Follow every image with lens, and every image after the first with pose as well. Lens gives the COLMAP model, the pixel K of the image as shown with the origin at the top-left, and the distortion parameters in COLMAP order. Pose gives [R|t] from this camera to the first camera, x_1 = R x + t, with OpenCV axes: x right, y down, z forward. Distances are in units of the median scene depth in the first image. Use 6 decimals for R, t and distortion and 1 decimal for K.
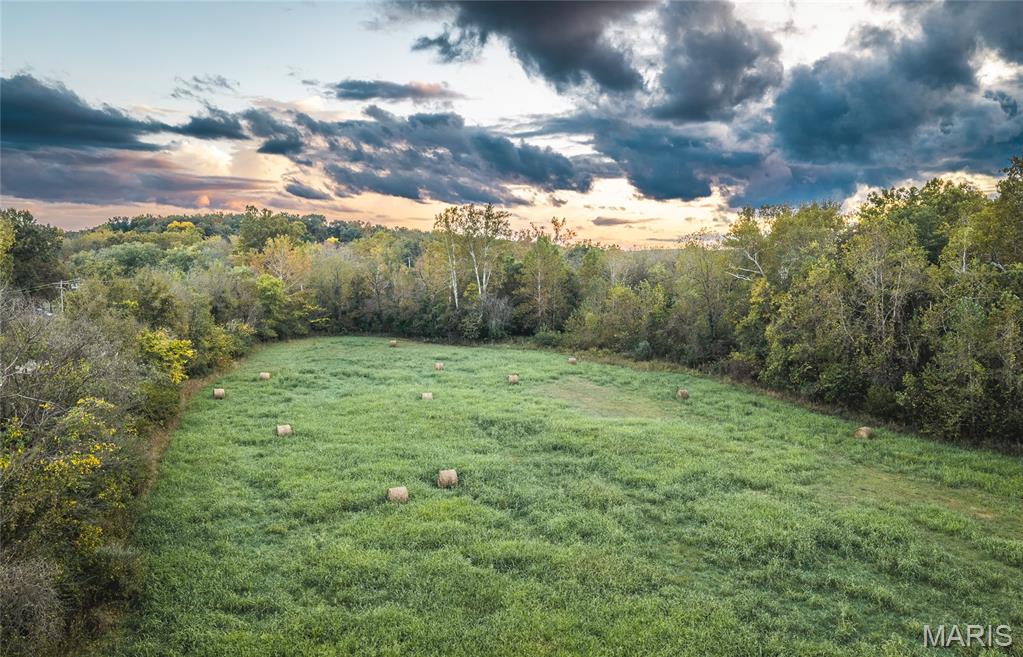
lens RADIAL K [[853.9, 0, 508.2], [0, 853.9, 321.6], [0, 0, 1]] dist [0.017531, -0.025936]
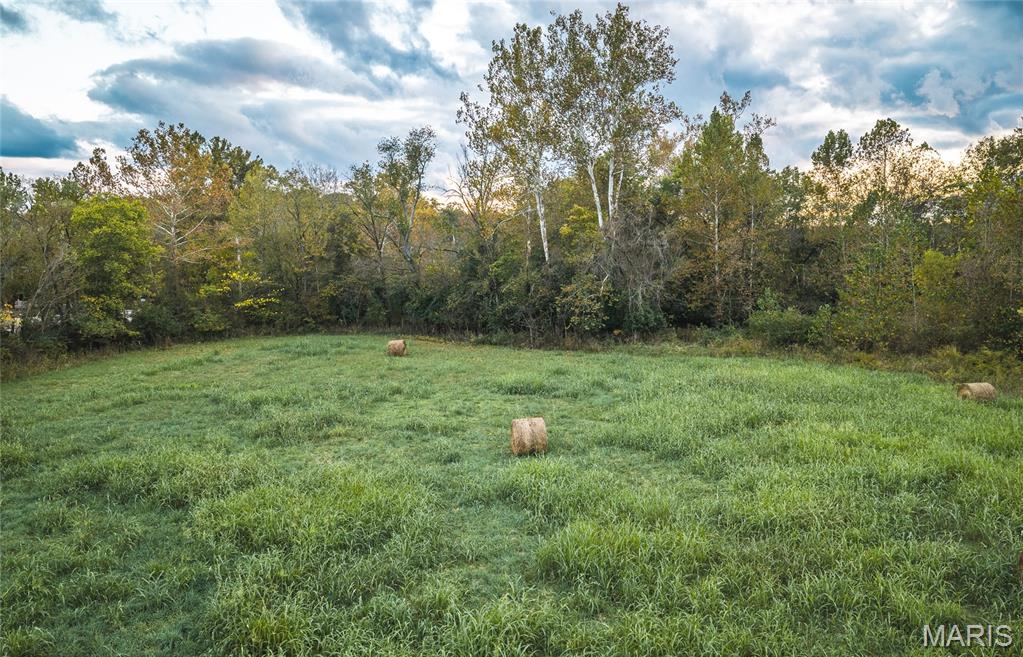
lens RADIAL K [[853.9, 0, 508.2], [0, 853.9, 321.6], [0, 0, 1]] dist [0.017531, -0.025936]
pose [[0.997844, -0.021968, -0.061849, -0.053584], [0.021589, 0.999744, -0.006796, 0.016553], [0.061982, 0.005446, 0.998062, 0.570089]]
